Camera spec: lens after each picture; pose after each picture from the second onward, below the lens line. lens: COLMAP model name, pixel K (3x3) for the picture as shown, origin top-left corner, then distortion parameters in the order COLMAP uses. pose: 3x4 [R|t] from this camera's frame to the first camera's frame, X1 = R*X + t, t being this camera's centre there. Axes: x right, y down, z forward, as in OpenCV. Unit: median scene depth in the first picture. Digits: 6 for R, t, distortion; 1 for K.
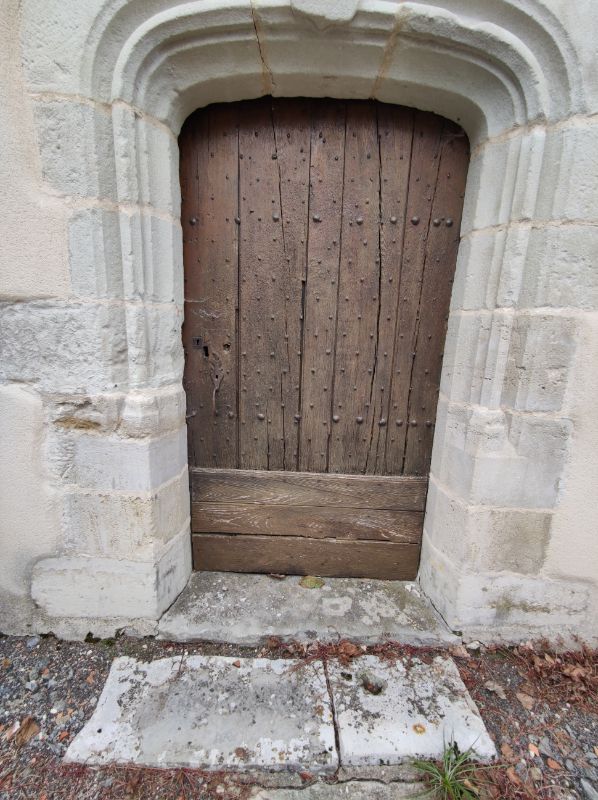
lens RADIAL K [[339.3, 0, 299.0], [0, 339.3, 400.0], [0, 0, 1]] dist [0.018867, -0.009404]
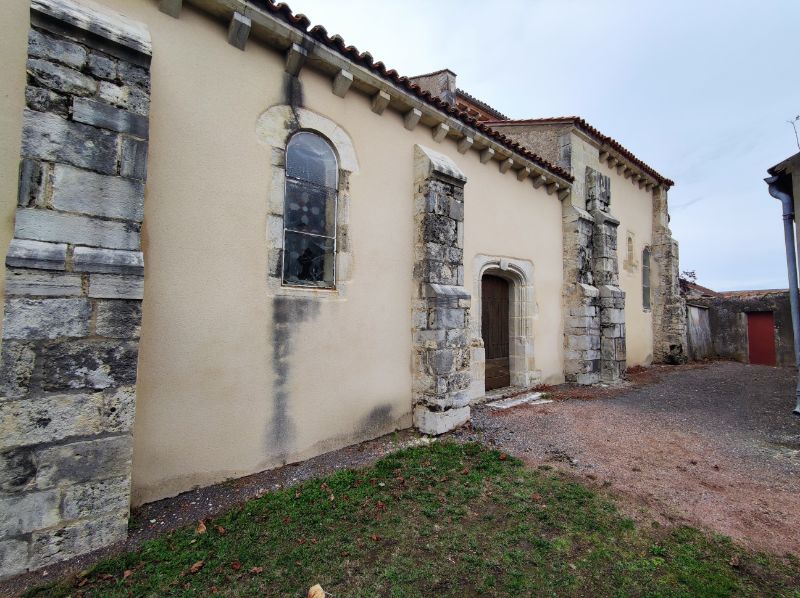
lens RADIAL K [[360.0, 0, 398.0], [0, 360.0, 297.9], [0, 0, 1]] dist [0.019900, -0.010573]
pose [[0.769941, 0.005742, 0.638089, -4.133150], [0.140344, 0.973951, -0.178109, 0.151641], [-0.622490, 0.226686, 0.749079, -1.894174]]
